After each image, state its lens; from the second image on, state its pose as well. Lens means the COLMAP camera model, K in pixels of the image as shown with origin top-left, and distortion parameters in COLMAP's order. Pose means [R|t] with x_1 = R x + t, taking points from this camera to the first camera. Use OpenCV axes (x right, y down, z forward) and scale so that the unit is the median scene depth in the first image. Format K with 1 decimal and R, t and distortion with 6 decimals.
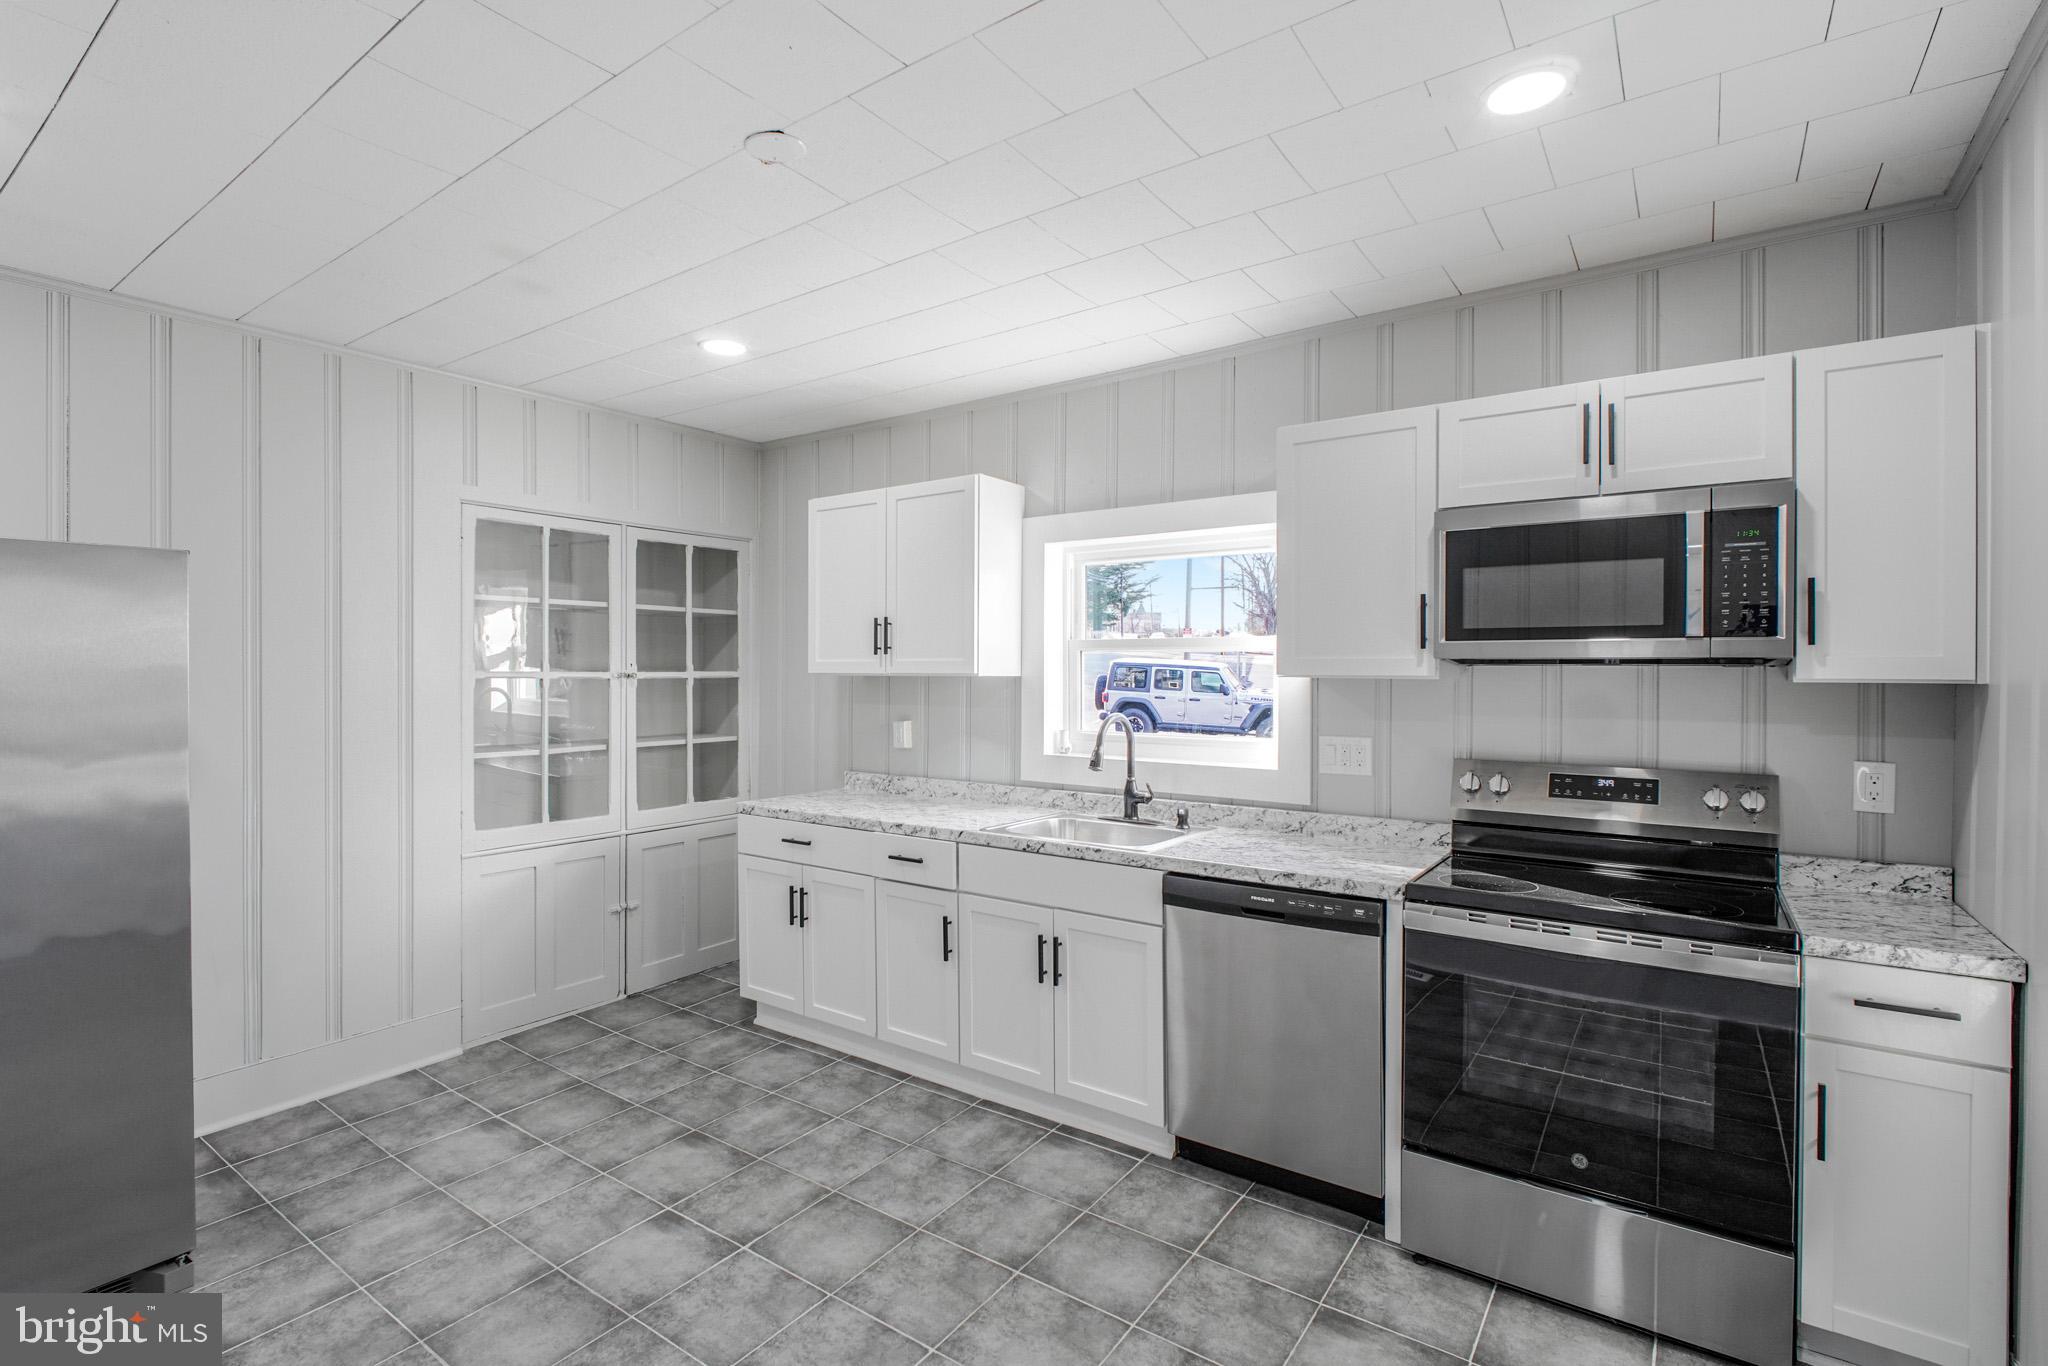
lens RADIAL K [[977.7, 0, 1012.0], [0, 977.7, 682.8], [0, 0, 1]] dist [0.002116, -0.011263]
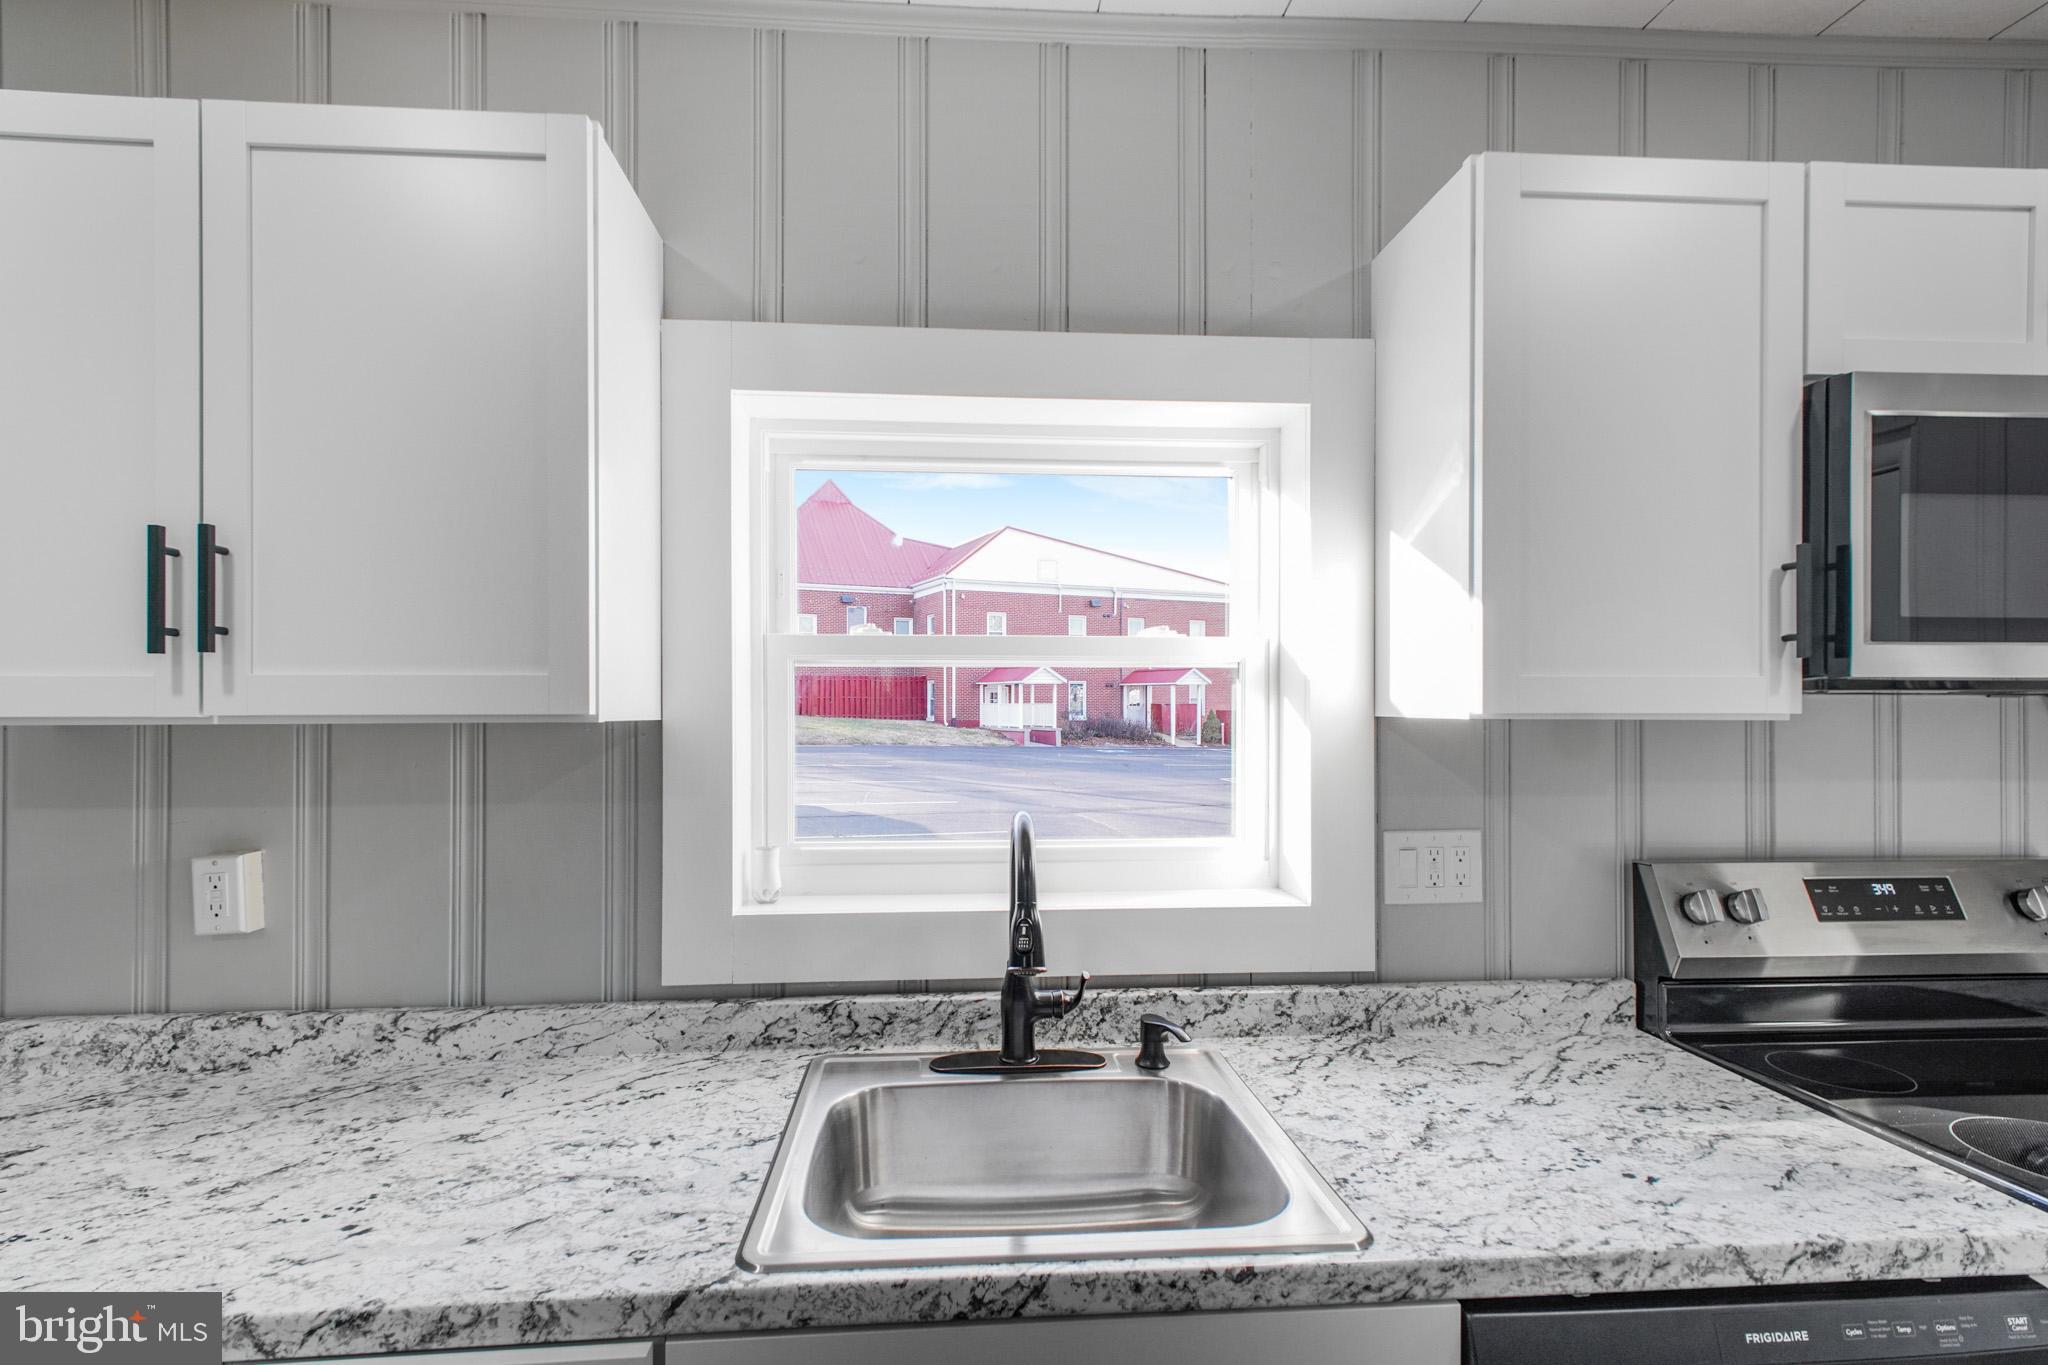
lens RADIAL K [[930.9, 0, 1000.6], [0, 930.9, 718.0], [0, 0, 1]] dist [0.023238, -0.008466]
pose [[0.767569, -0.010340, 0.640883, -0.145773], [0.010955, 0.999935, 0.003013, -0.008537], [-0.640872, 0.004708, 0.767633, 0.722954]]
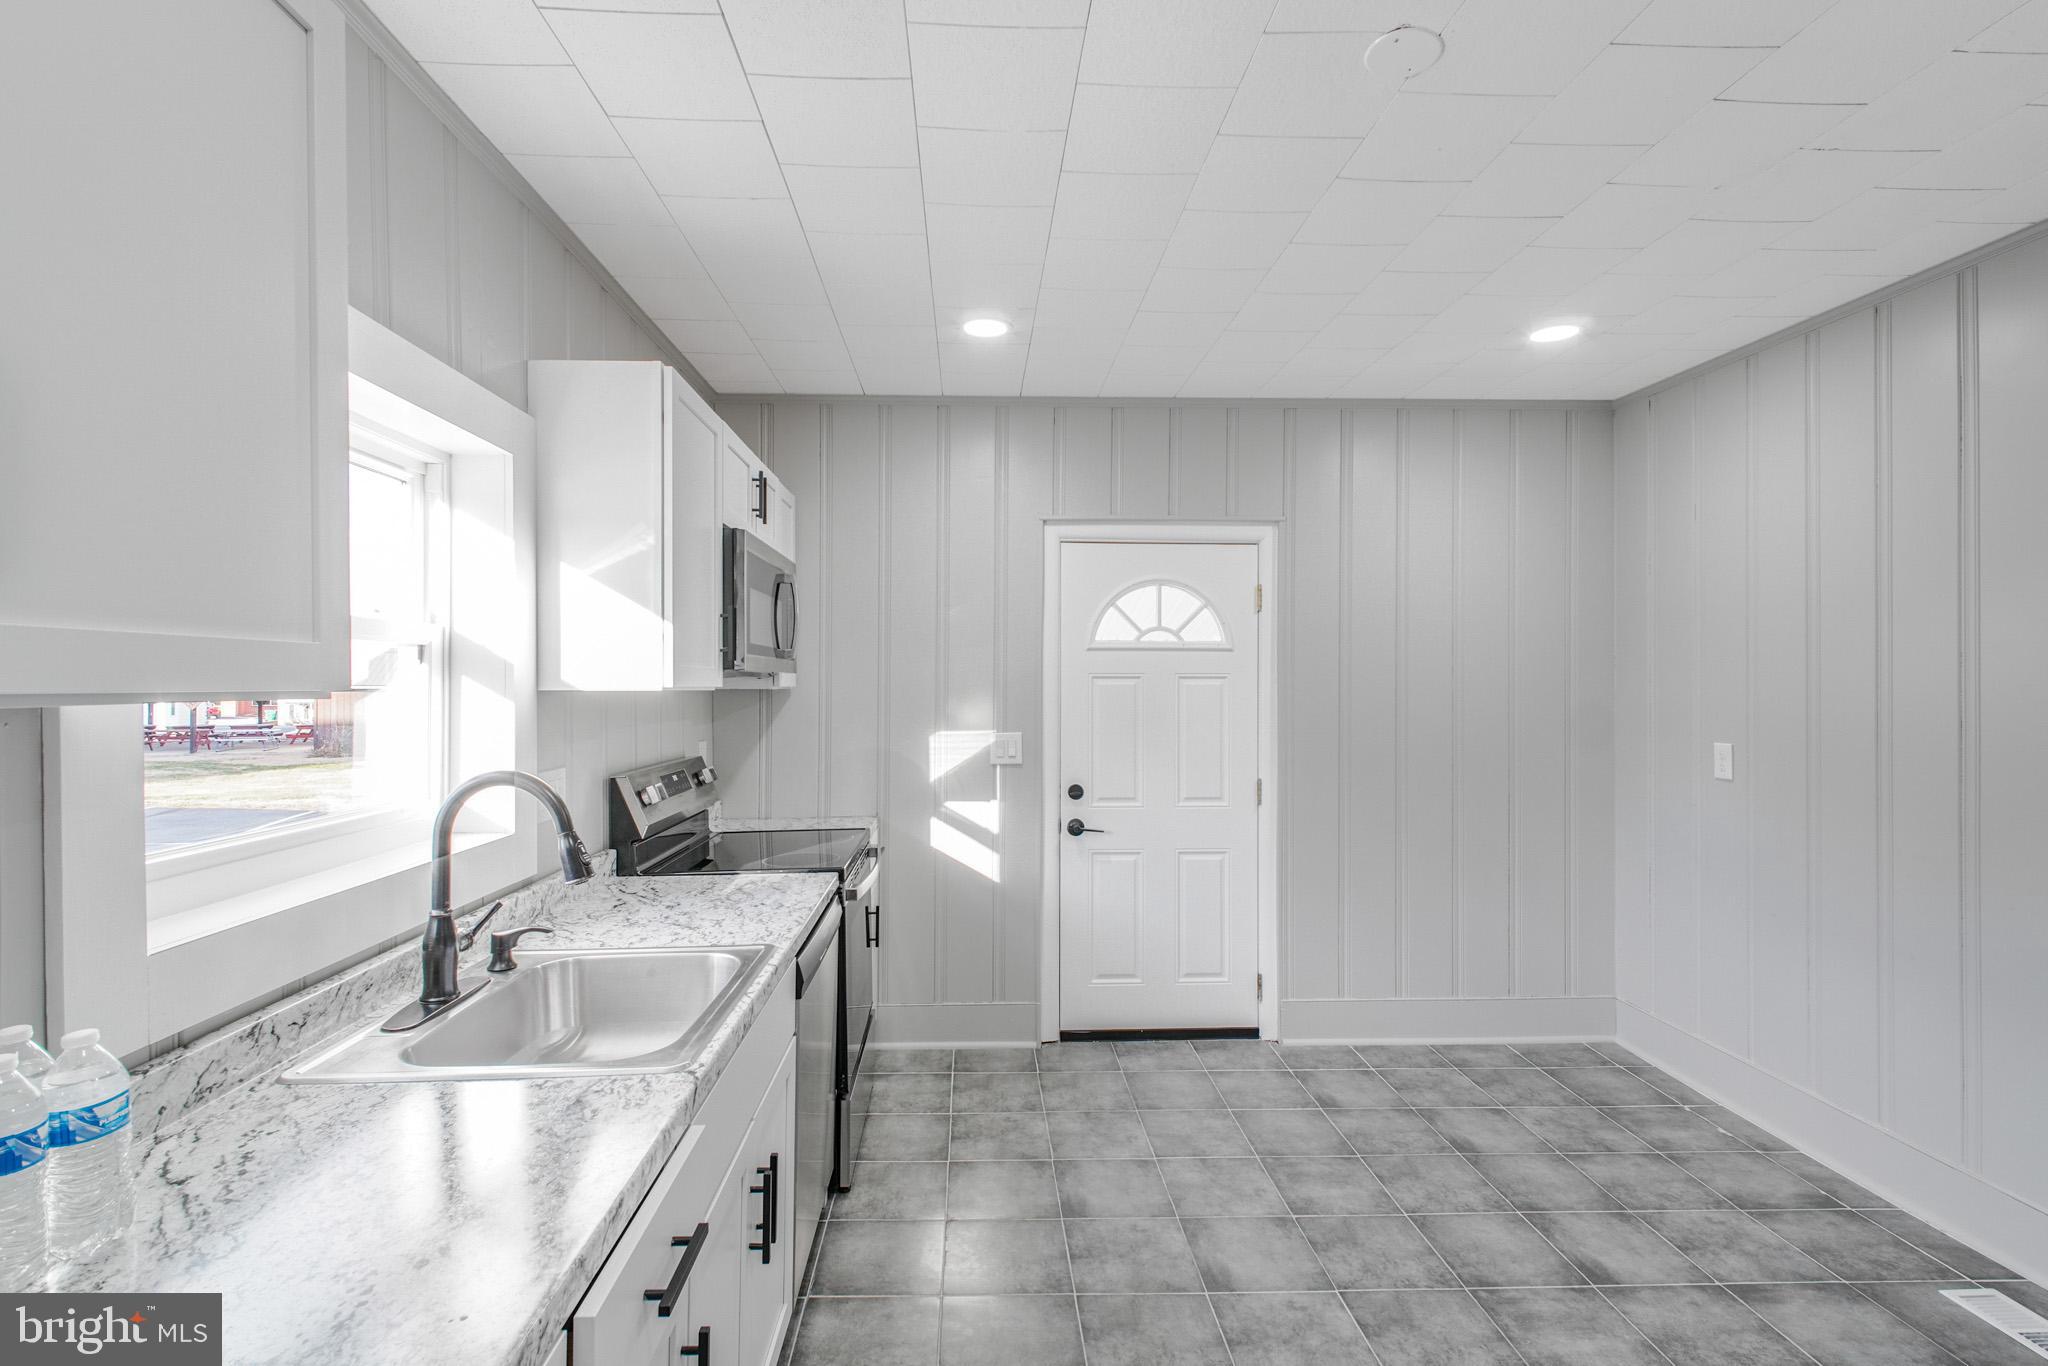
lens RADIAL K [[977.7, 0, 1012.0], [0, 977.7, 682.8], [0, 0, 1]] dist [0.002116, -0.011263]
pose [[-0.627302, -0.003716, 0.778767, -0.429477], [0.007944, 0.999906, 0.011170, -0.015641], [-0.778735, 0.013193, -0.627214, 1.116435]]
